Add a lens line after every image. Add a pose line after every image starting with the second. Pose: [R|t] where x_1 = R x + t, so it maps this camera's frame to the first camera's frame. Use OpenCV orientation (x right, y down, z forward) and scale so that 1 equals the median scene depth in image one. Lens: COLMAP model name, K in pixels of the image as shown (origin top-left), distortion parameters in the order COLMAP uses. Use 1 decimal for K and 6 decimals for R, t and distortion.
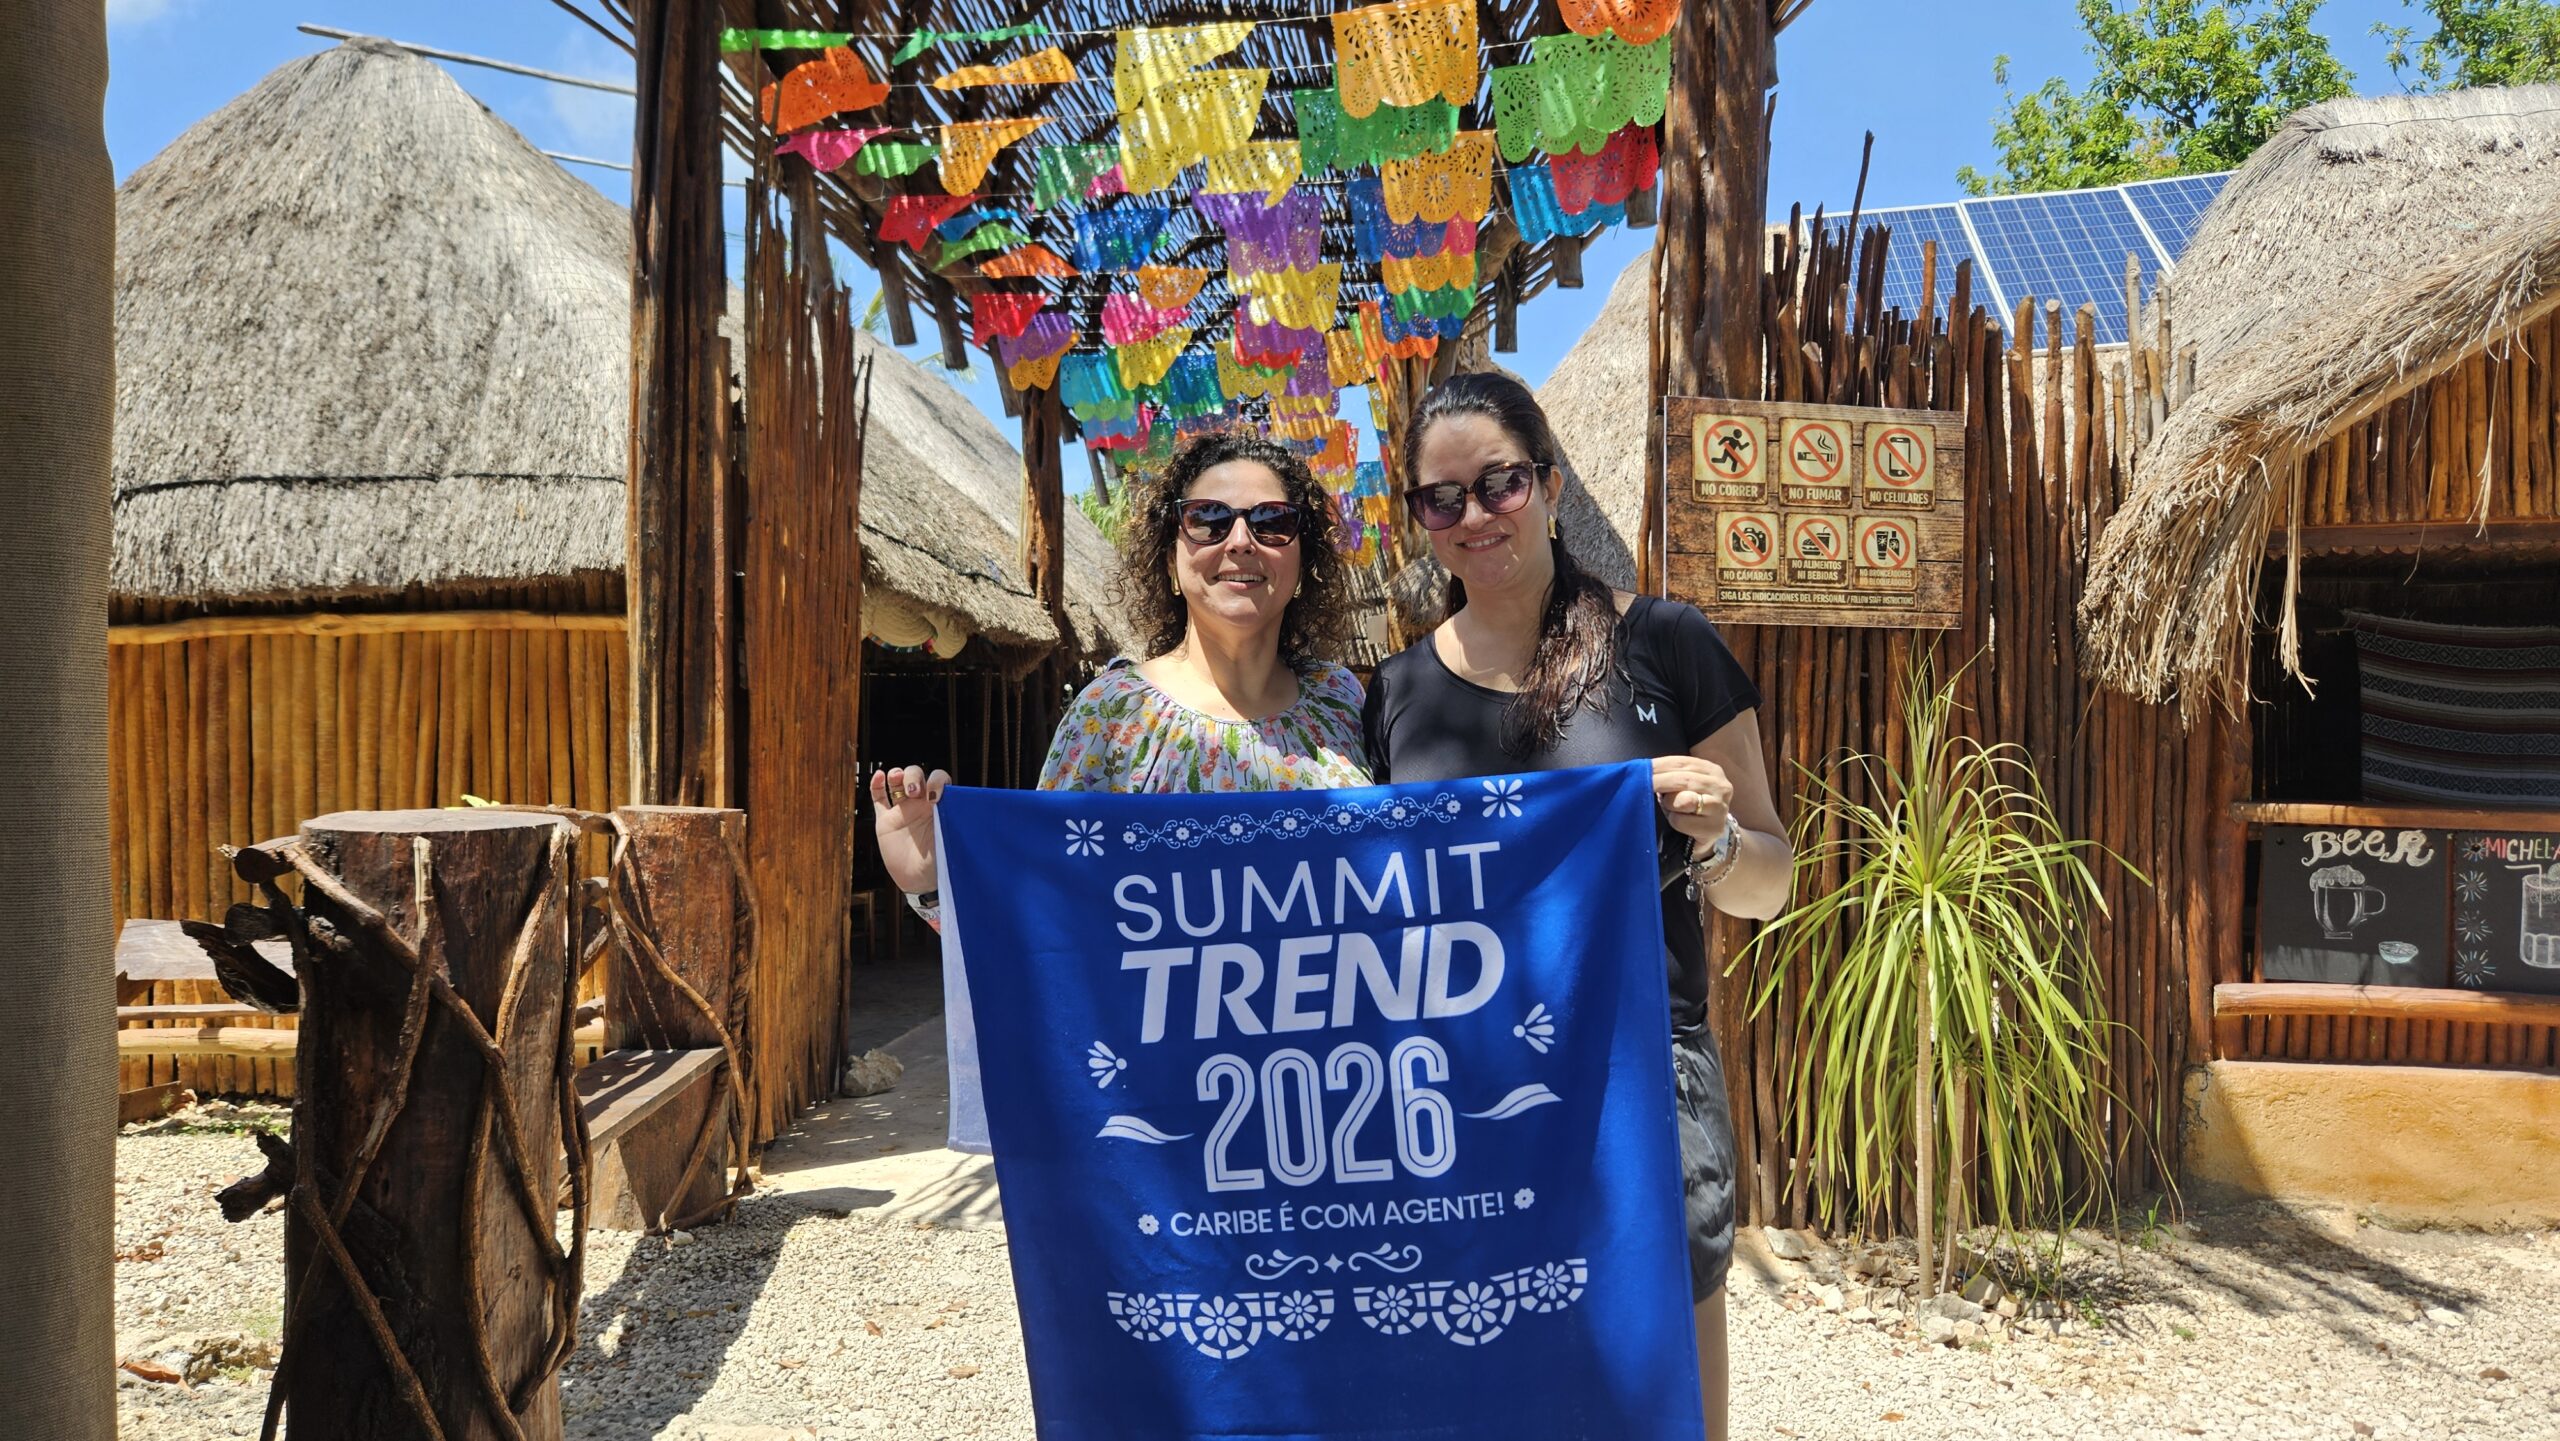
lens RADIAL K [[1662.9, 0, 1286.5], [0, 1662.9, 711.1], [0, 0, 1]] dist [0.048888, -0.043834]
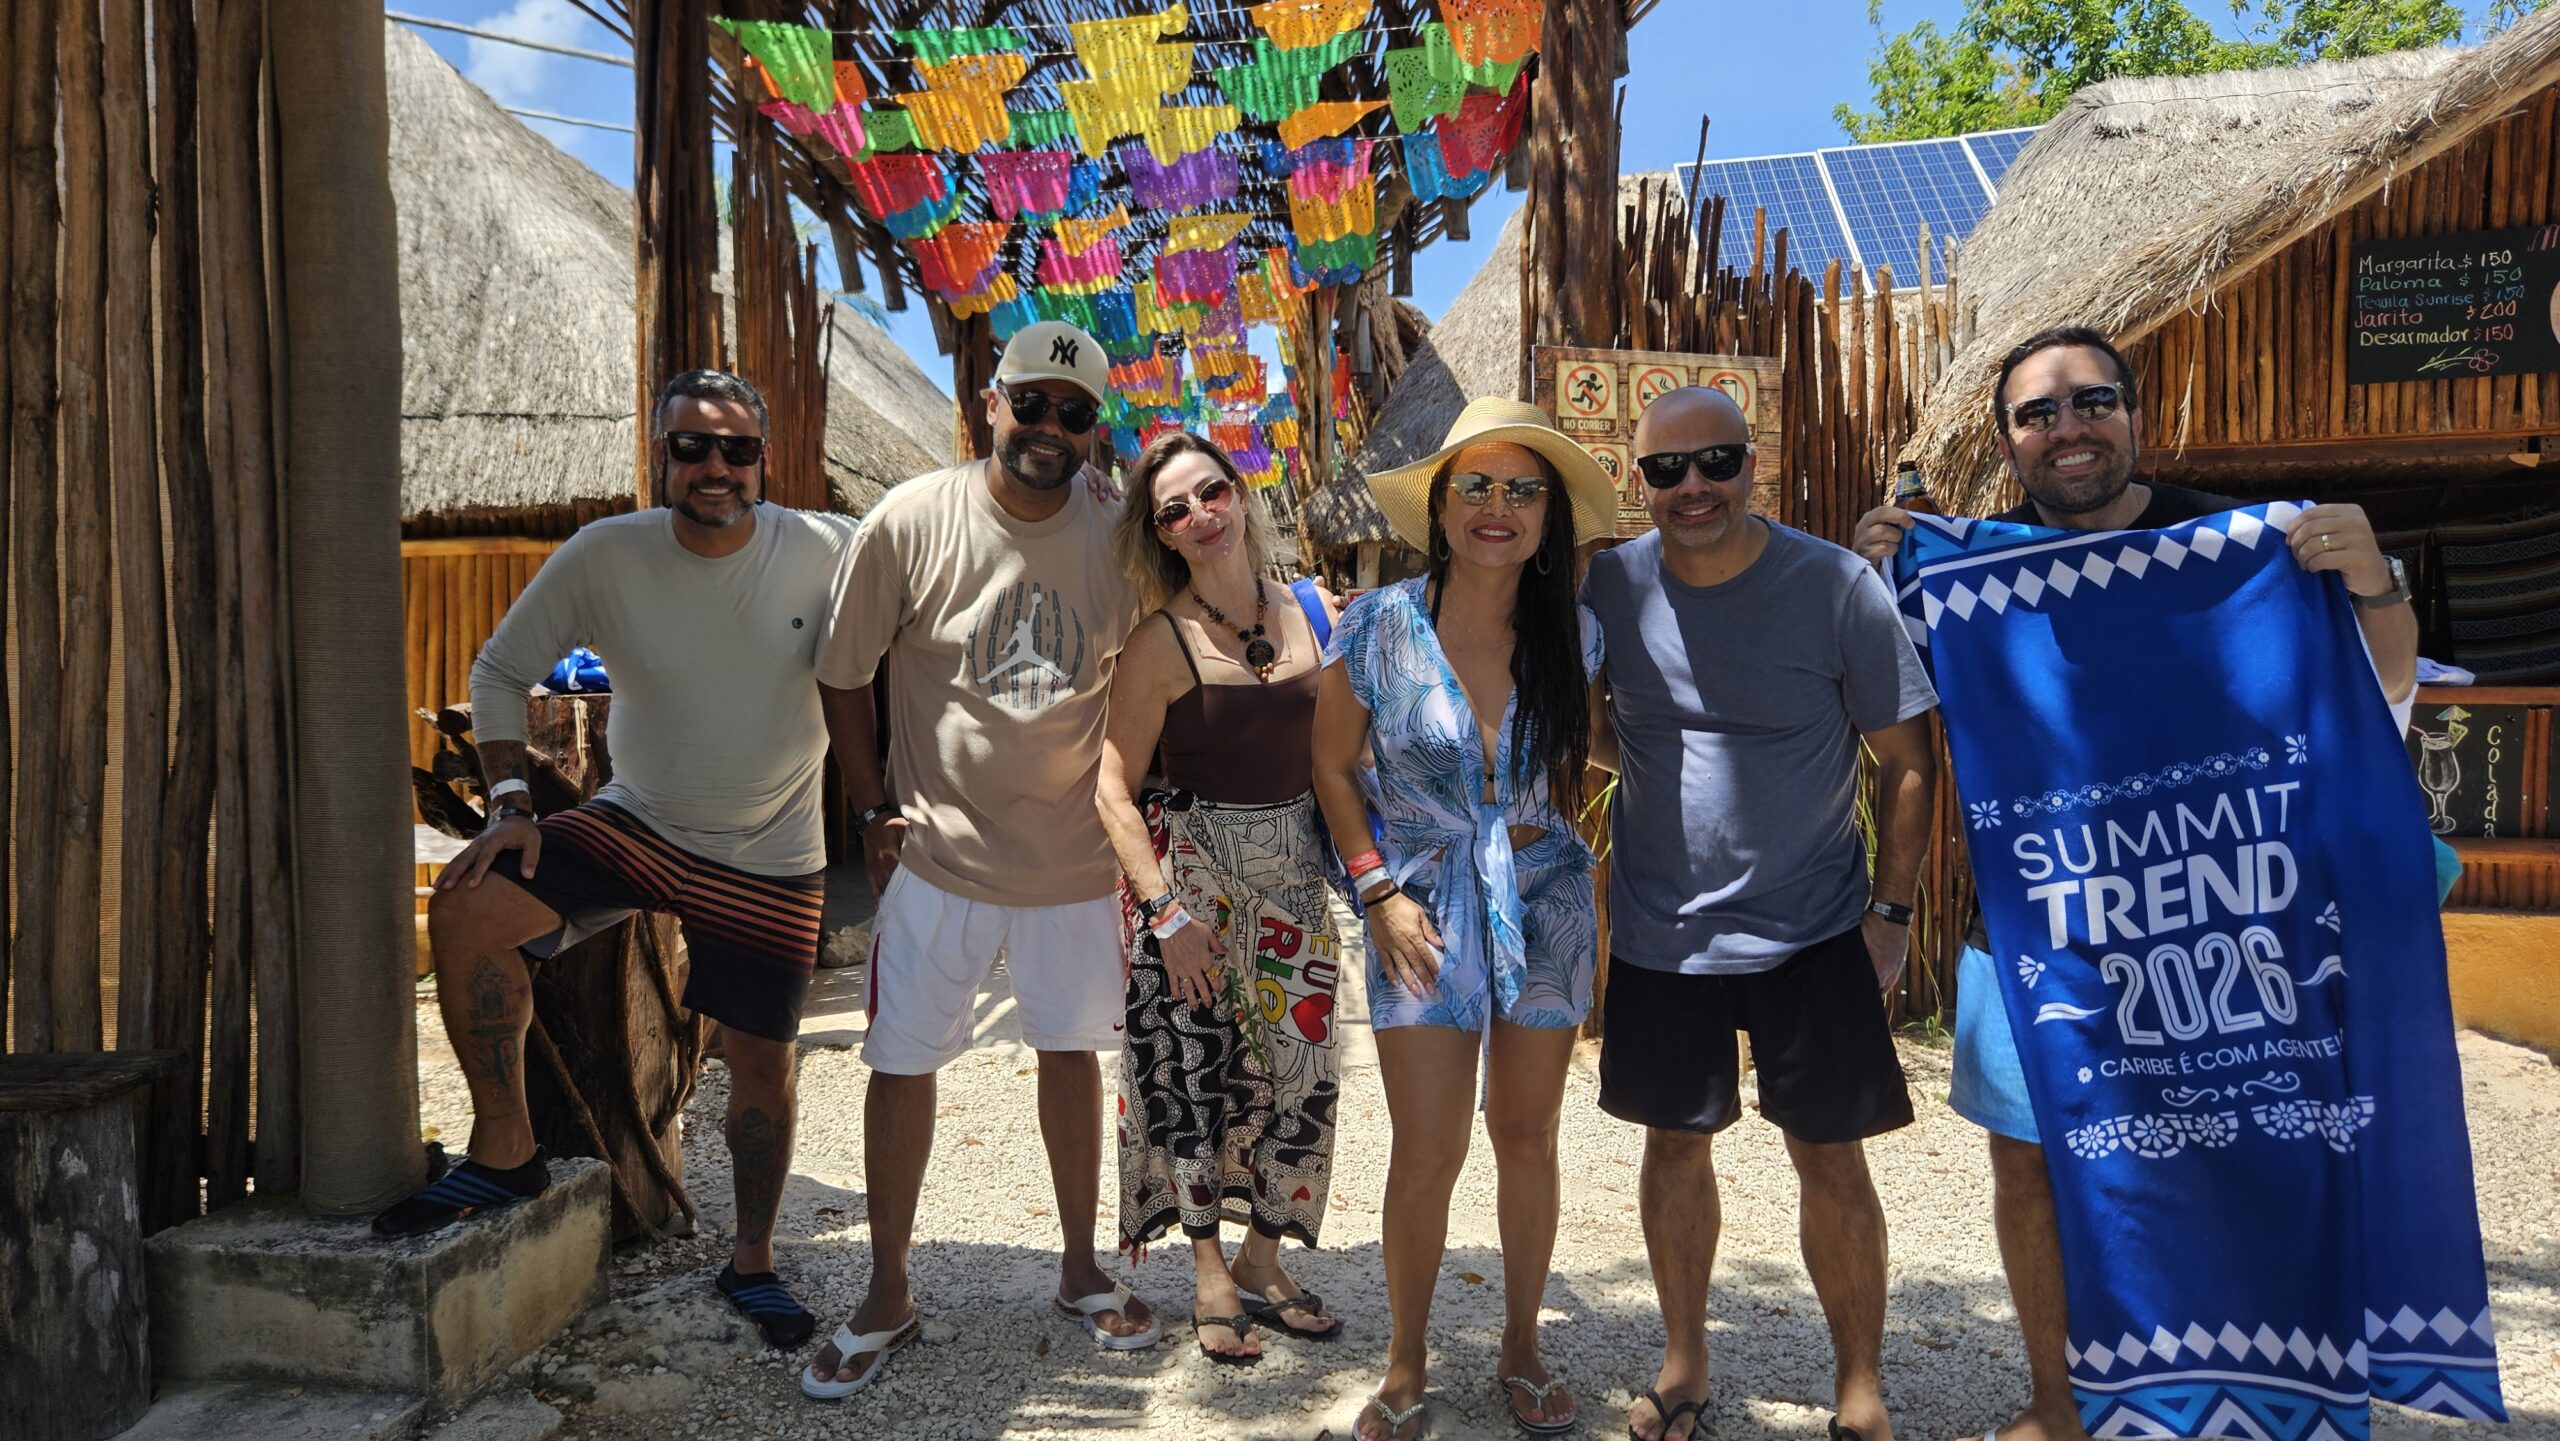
lens RADIAL K [[1700.9, 0, 1280.0], [0, 1700.9, 720.5], [0, 0, 1]] dist [0.040681, -0.037510]
pose [[0.998451, -0.014339, 0.053750, -0.020170], [0.011946, 0.998934, 0.044582, 0.020011], [-0.054332, -0.043871, 0.997559, -0.194089]]
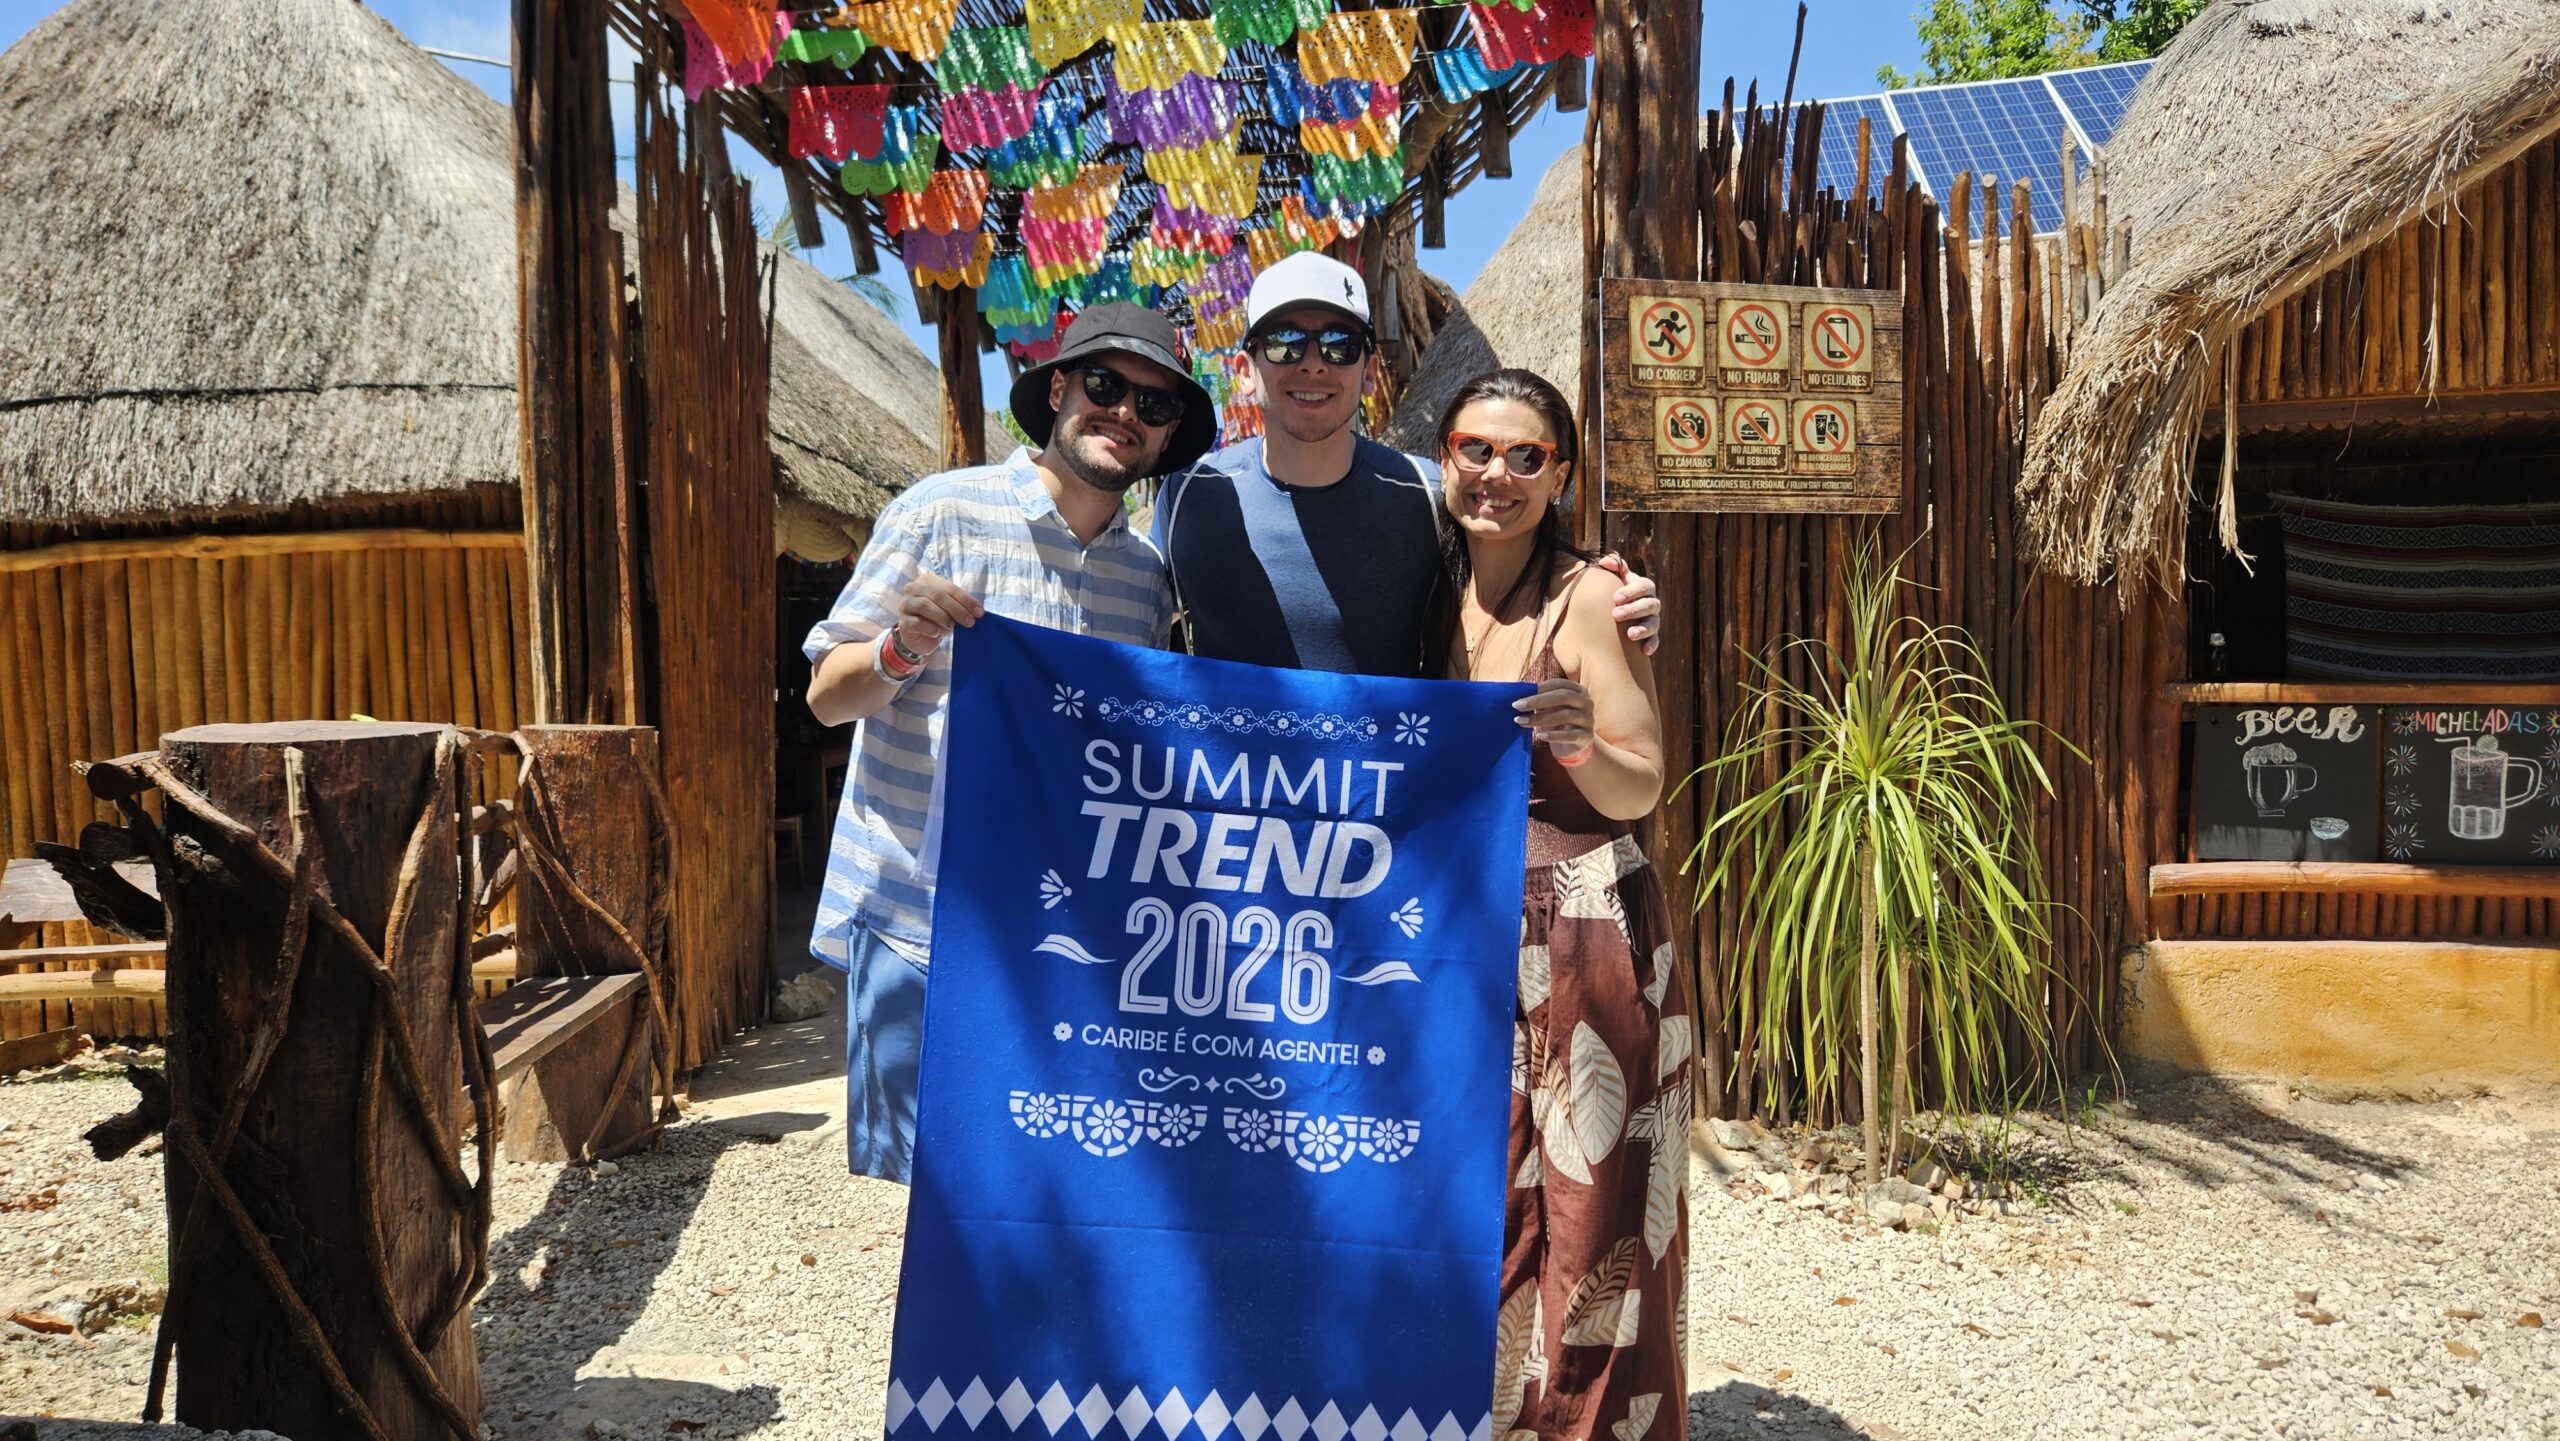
lens RADIAL K [[1661.2, 0, 1282.7], [0, 1661.2, 696.7], [0, 0, 1]] dist [0.044713, -0.040840]
pose [[0.998990, -0.023953, 0.038017, -0.000549], [0.022491, 0.999008, 0.038444, 0.012330], [-0.038900, -0.037550, 0.998537, 0.026225]]
